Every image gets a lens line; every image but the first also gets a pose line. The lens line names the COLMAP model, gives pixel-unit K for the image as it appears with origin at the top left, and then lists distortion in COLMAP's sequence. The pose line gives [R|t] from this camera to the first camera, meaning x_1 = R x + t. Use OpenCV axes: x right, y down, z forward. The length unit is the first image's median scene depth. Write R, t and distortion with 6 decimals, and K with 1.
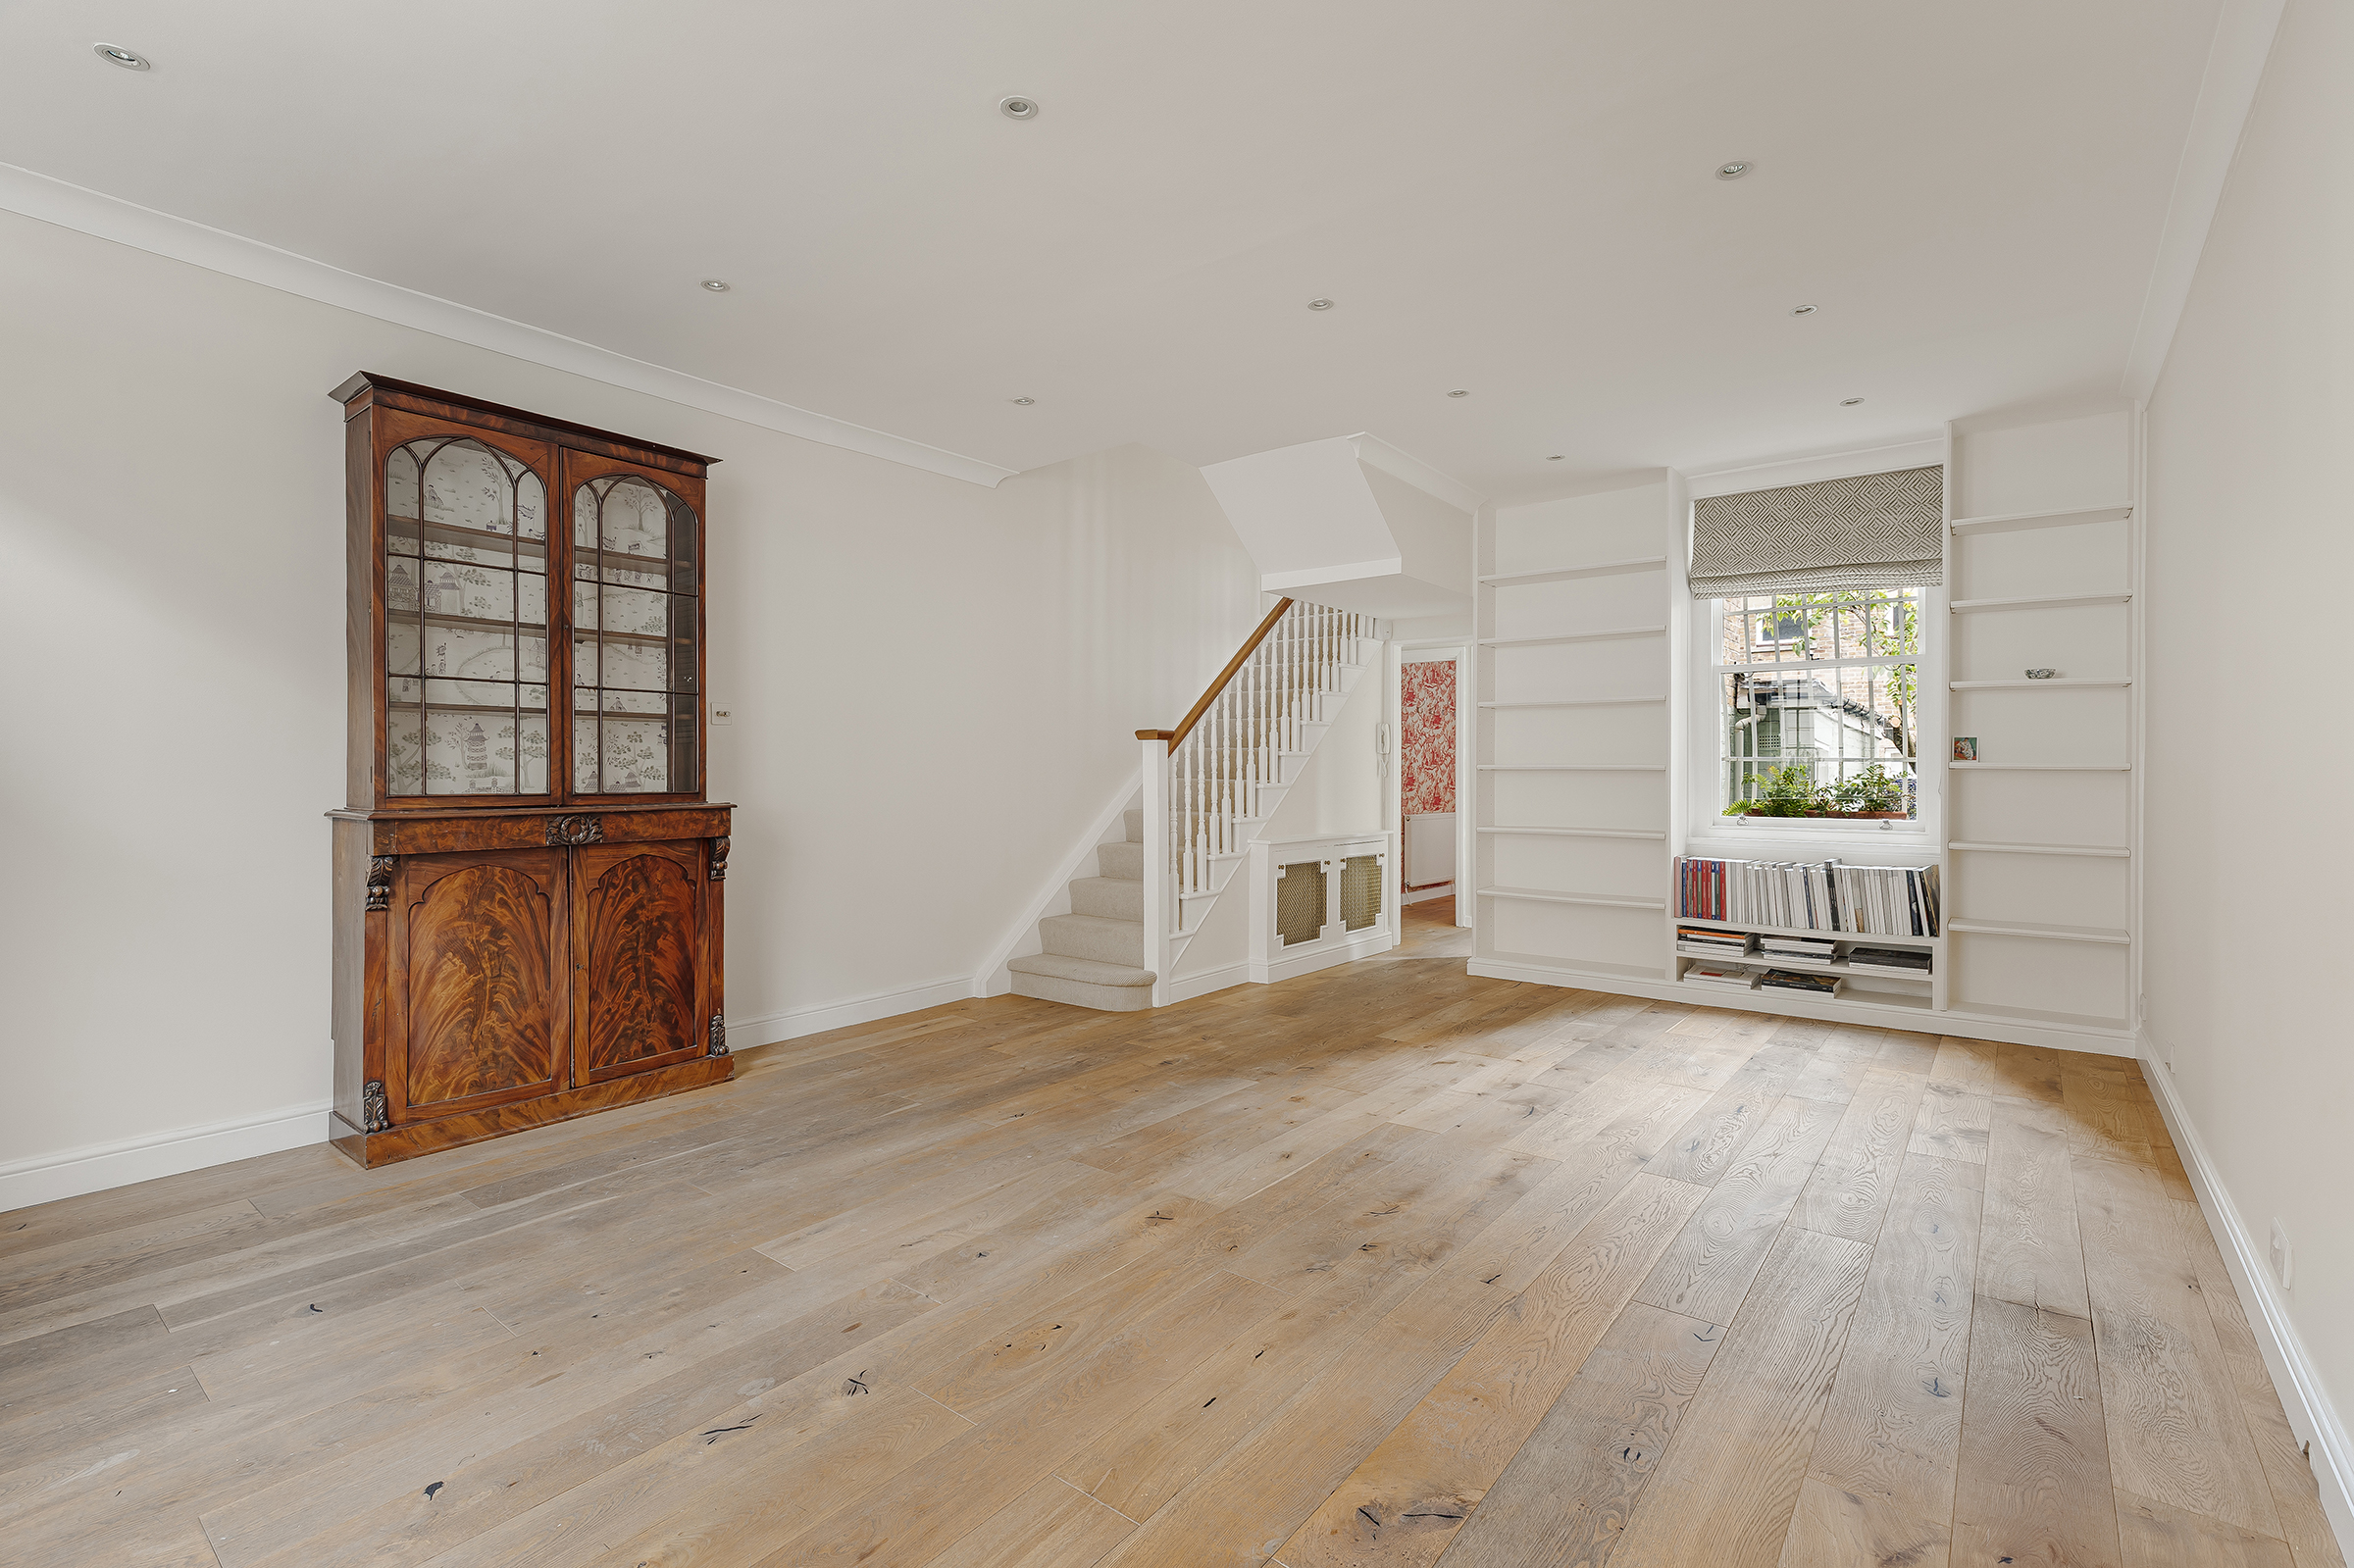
lens RADIAL K [[1085.1, 0, 1168.3], [0, 1085.1, 778.7], [0, 0, 1]] dist [-0.001356, -0.000230]
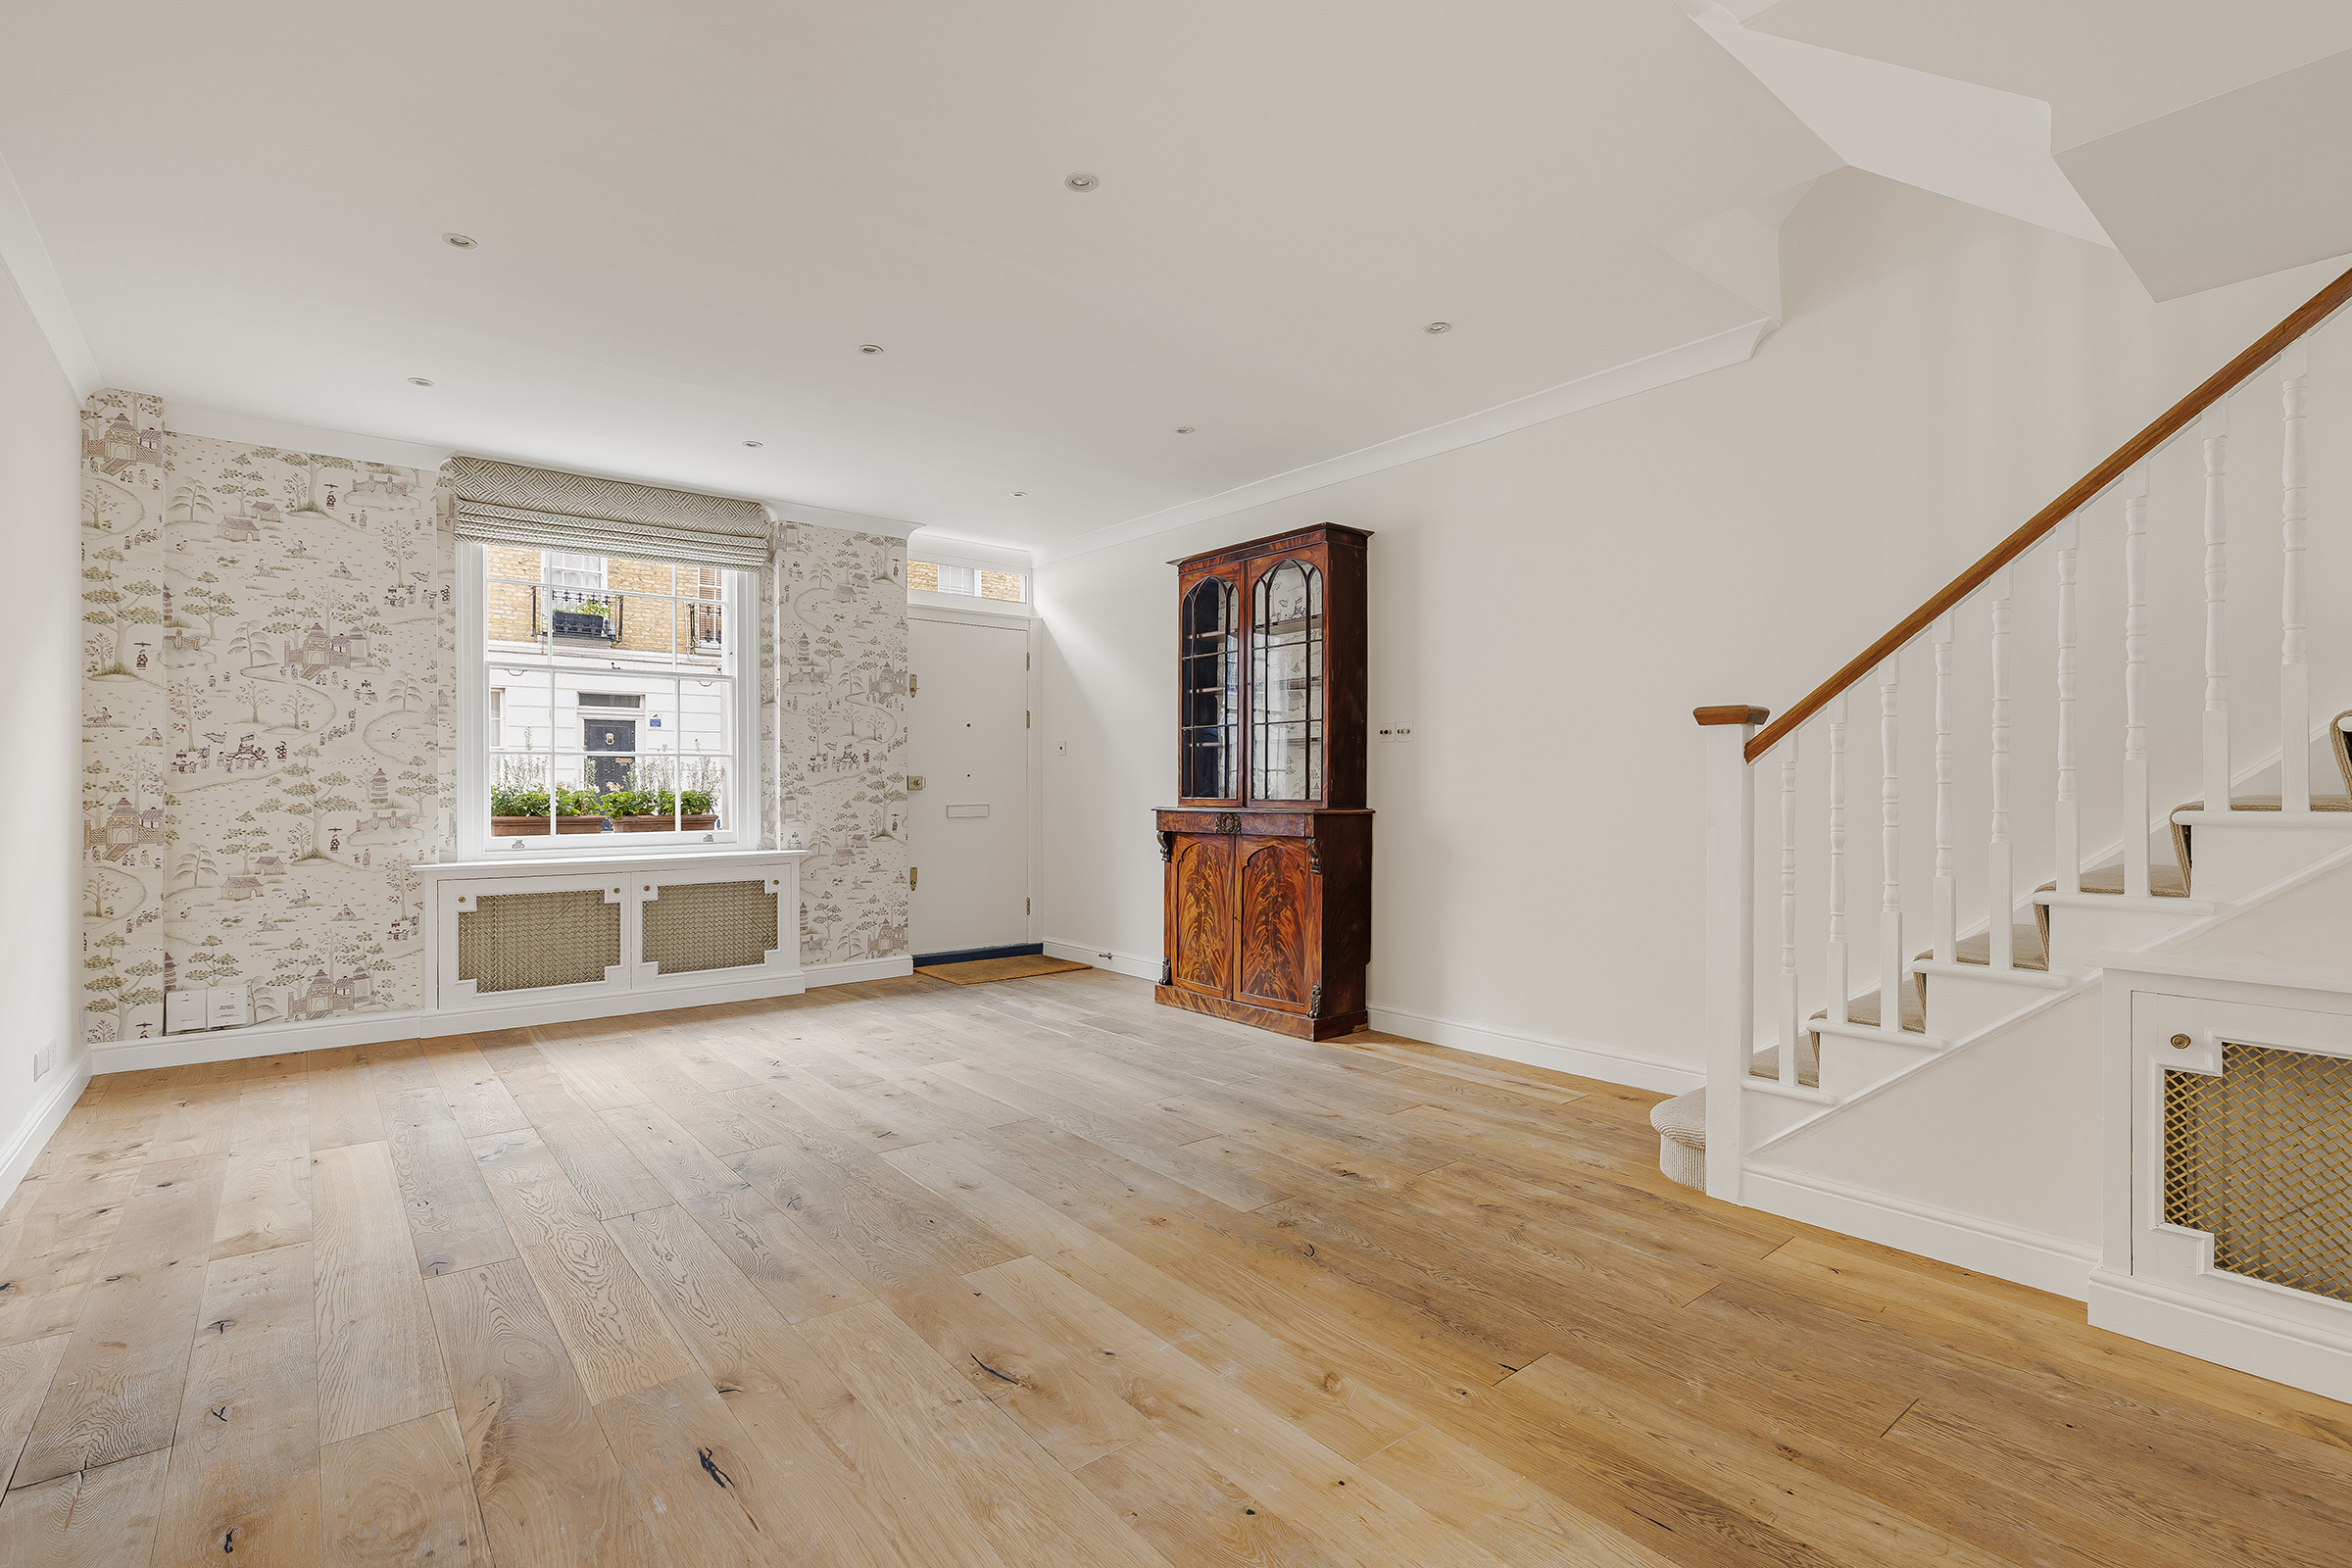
lens RADIAL K [[1084.3, 0, 1167.7], [0, 1084.3, 785.1], [0, 0, 1]] dist [-0.001356, -0.000230]
pose [[-0.225918, -0.000096, -0.974146, 0.850935], [-0.006092, 0.999981, 0.001314, -0.005081], [0.974127, 0.006231, -0.225914, 1.186901]]
